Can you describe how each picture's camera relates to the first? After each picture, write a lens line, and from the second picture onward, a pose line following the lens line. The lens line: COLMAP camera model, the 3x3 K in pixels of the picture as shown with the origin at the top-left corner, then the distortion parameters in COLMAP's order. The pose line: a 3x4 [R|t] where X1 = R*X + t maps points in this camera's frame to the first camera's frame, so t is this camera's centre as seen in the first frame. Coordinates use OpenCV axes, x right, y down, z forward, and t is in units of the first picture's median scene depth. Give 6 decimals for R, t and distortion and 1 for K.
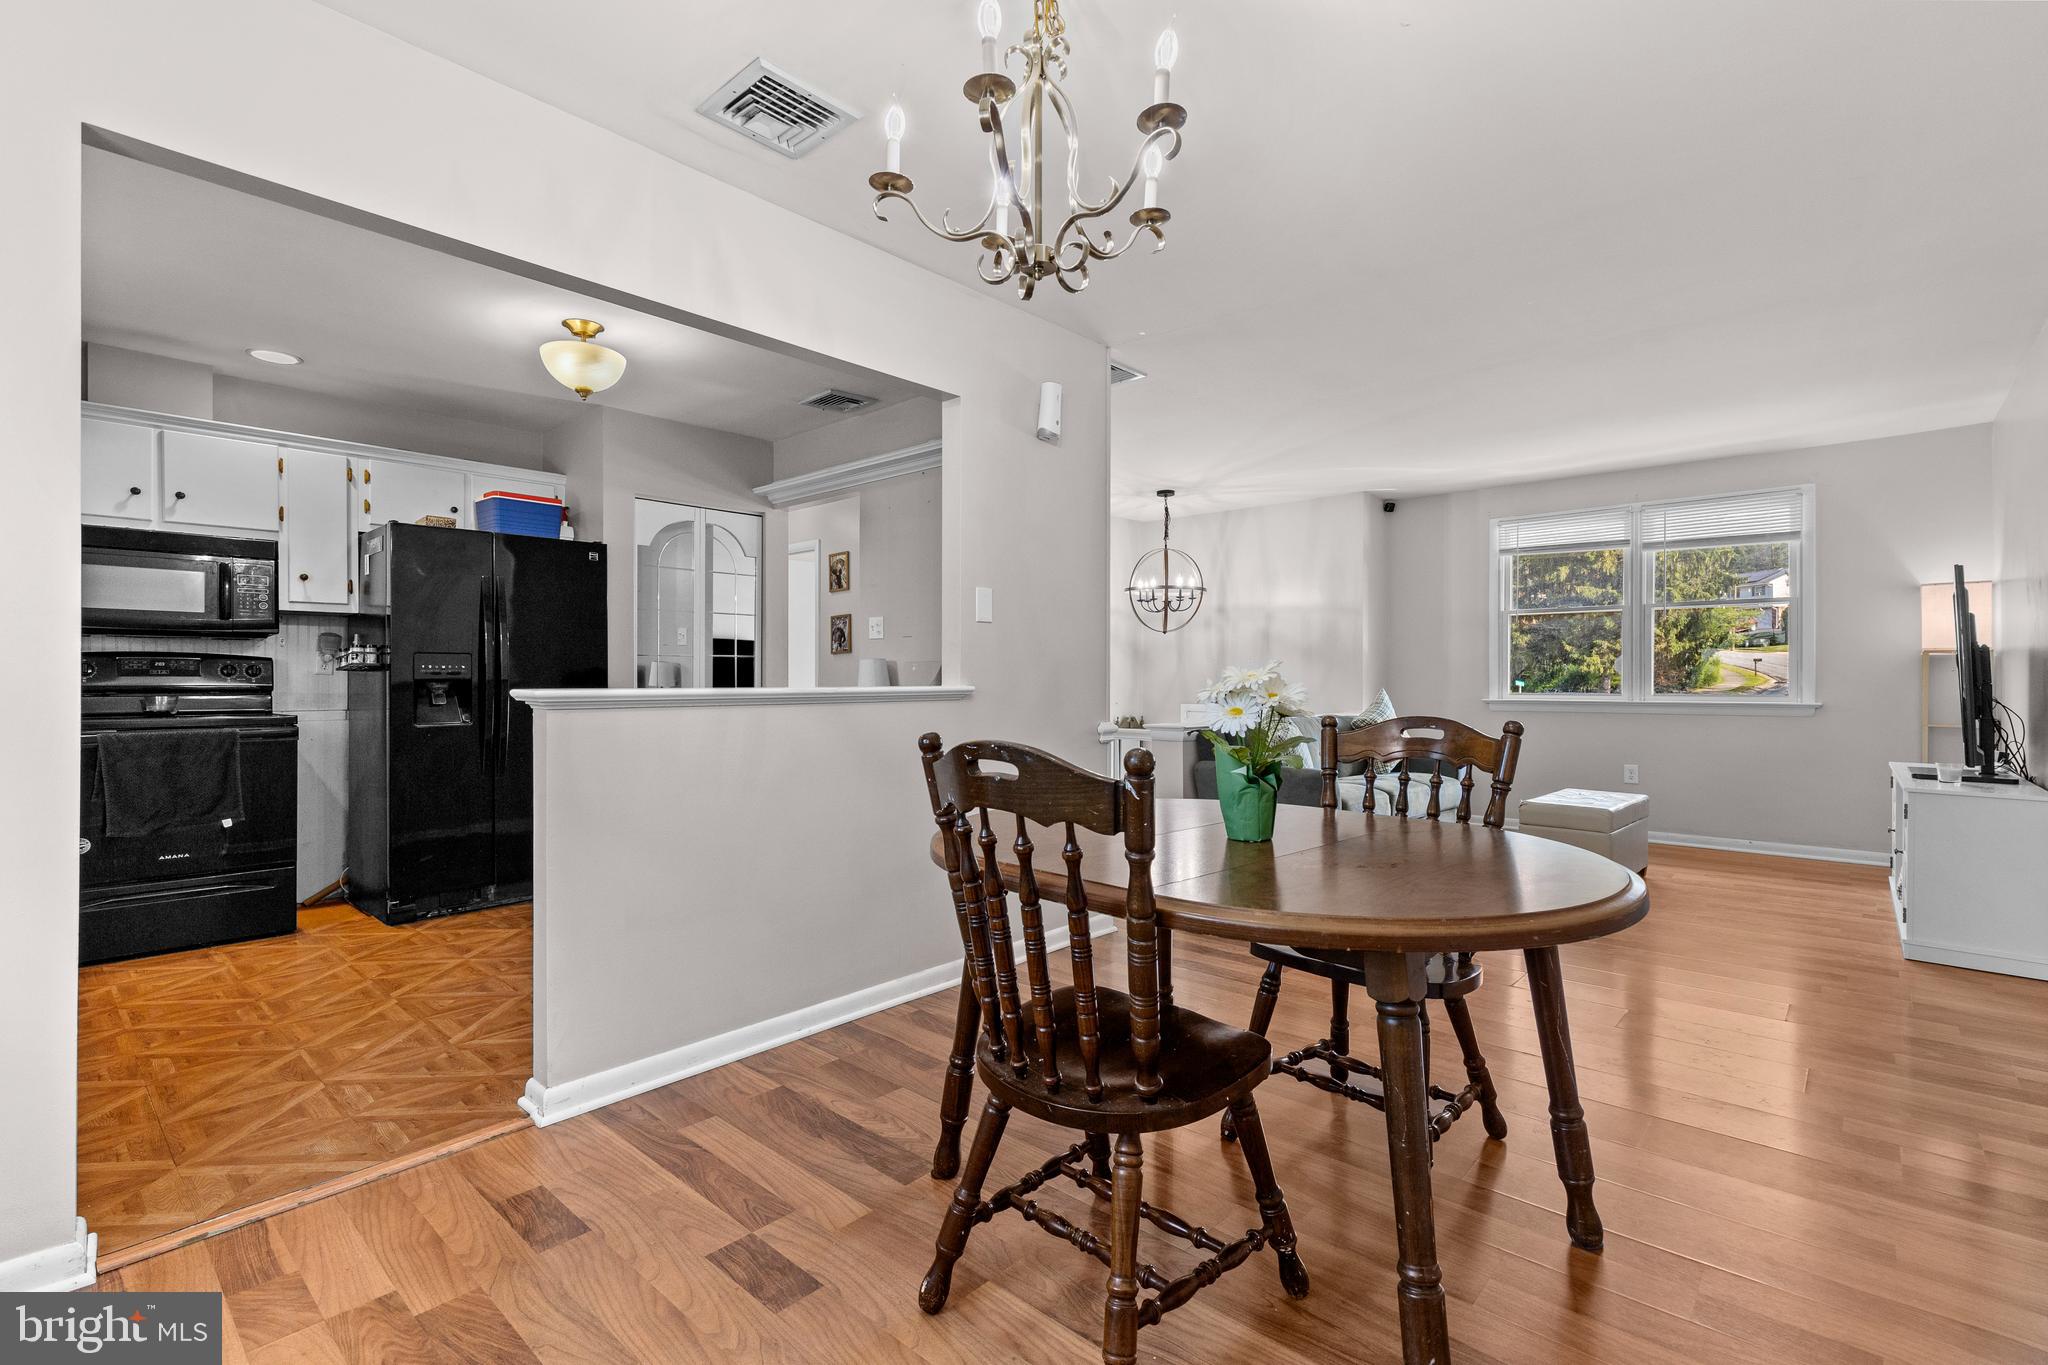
lens RADIAL K [[930.8, 0, 1034.8], [0, 930.8, 673.0], [0, 0, 1]] dist [0.011473, -0.000742]
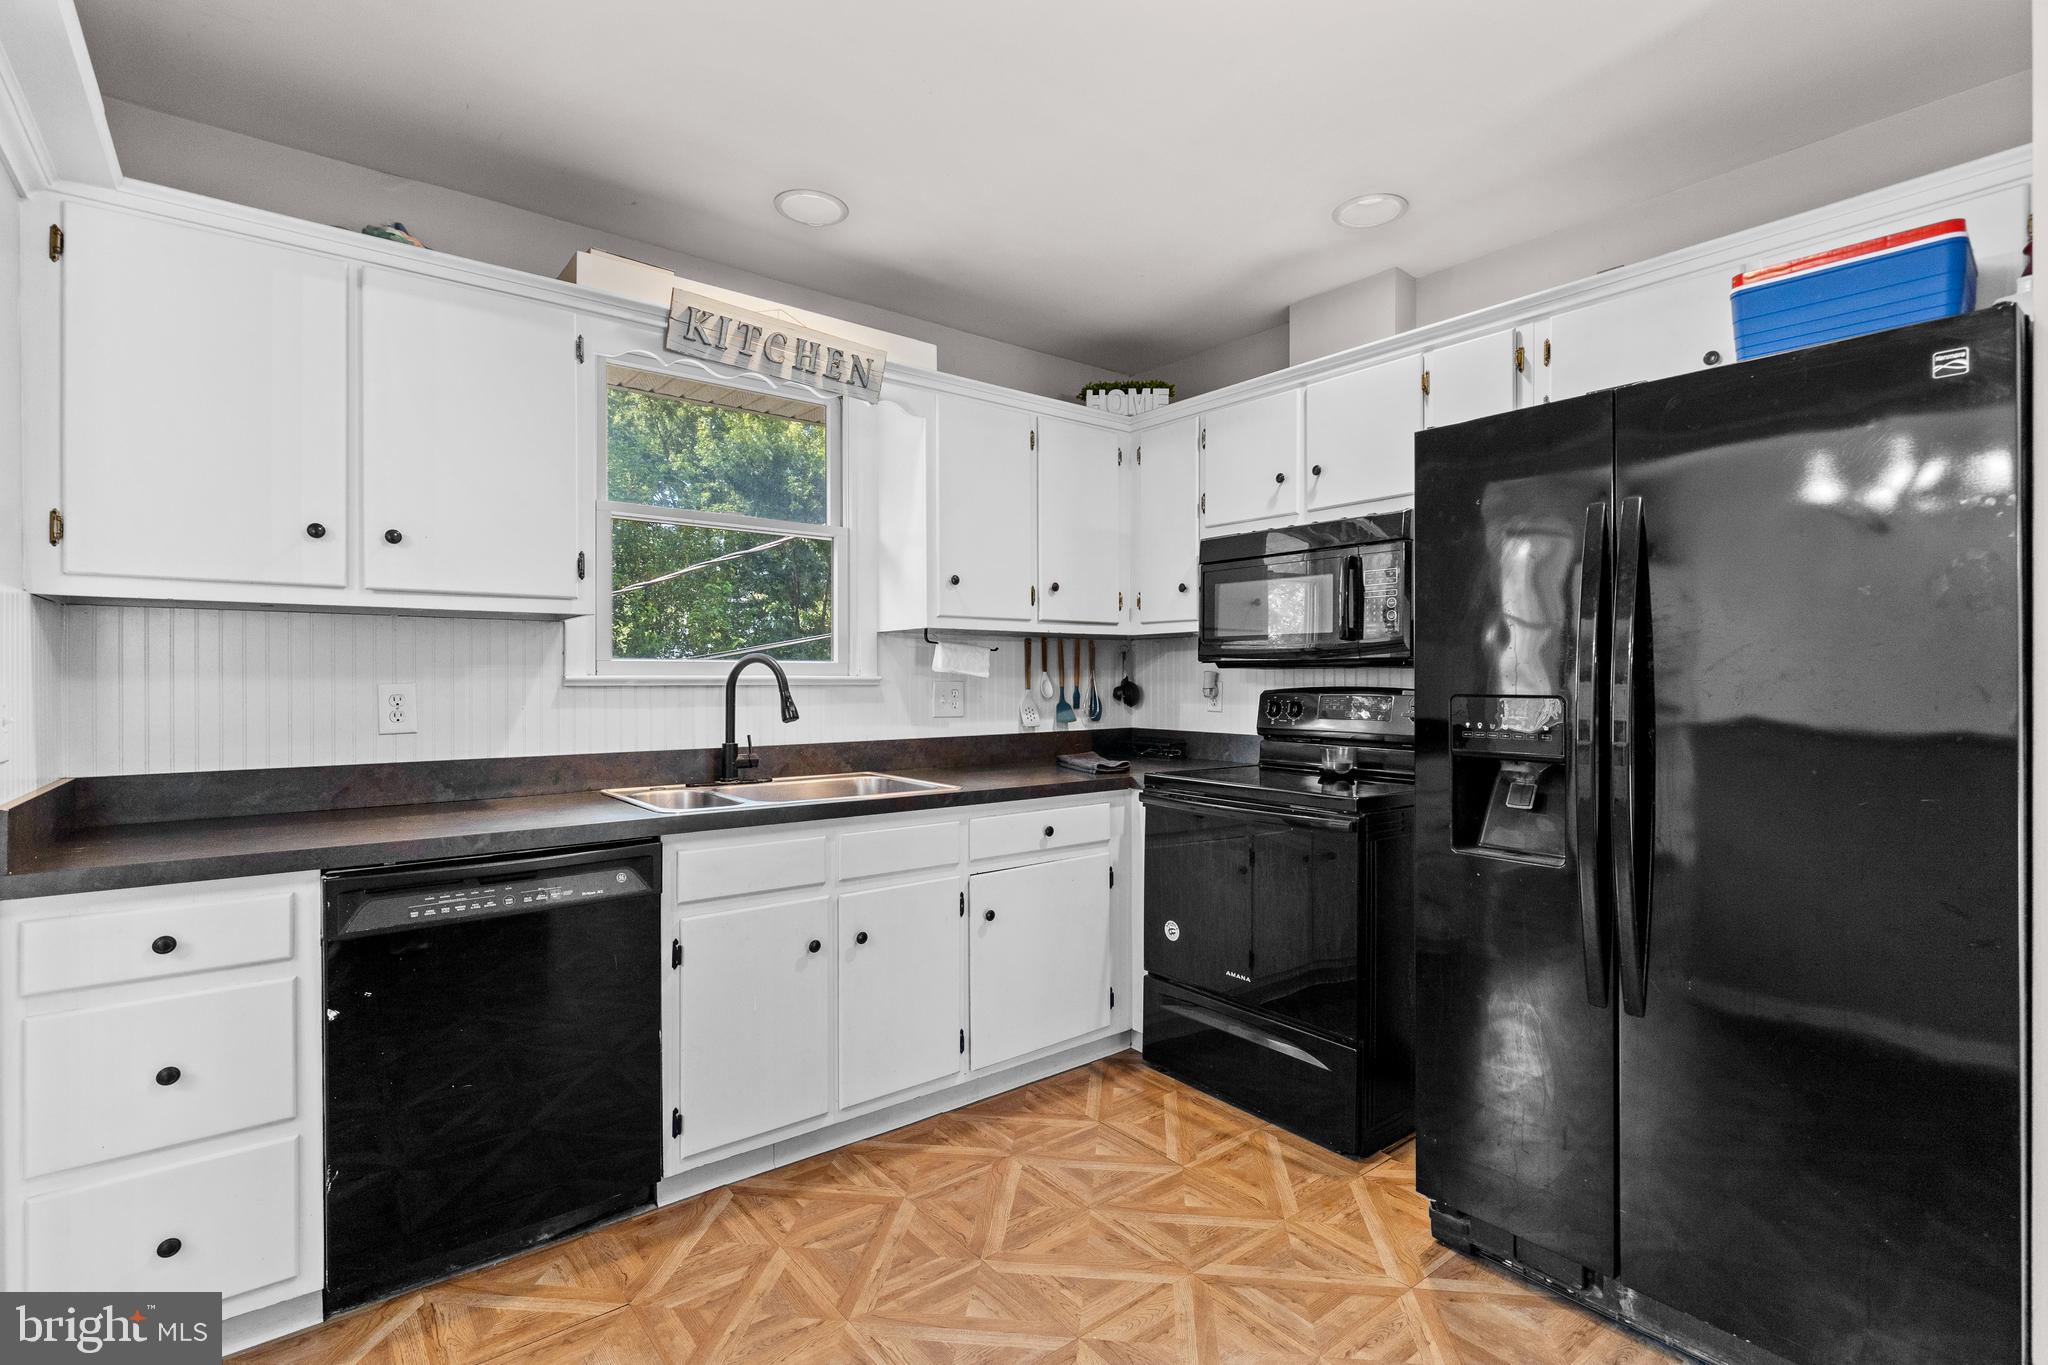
lens RADIAL K [[960.0, 0, 1041.2], [0, 960.0, 679.6], [0, 0, 1]] dist [0.002885, -0.000865]
pose [[-0.154031, 0.003715, -0.988059, -0.128549], [0.006571, 0.999975, 0.002735, -0.027575], [0.988044, -0.006071, -0.154052, 0.747669]]
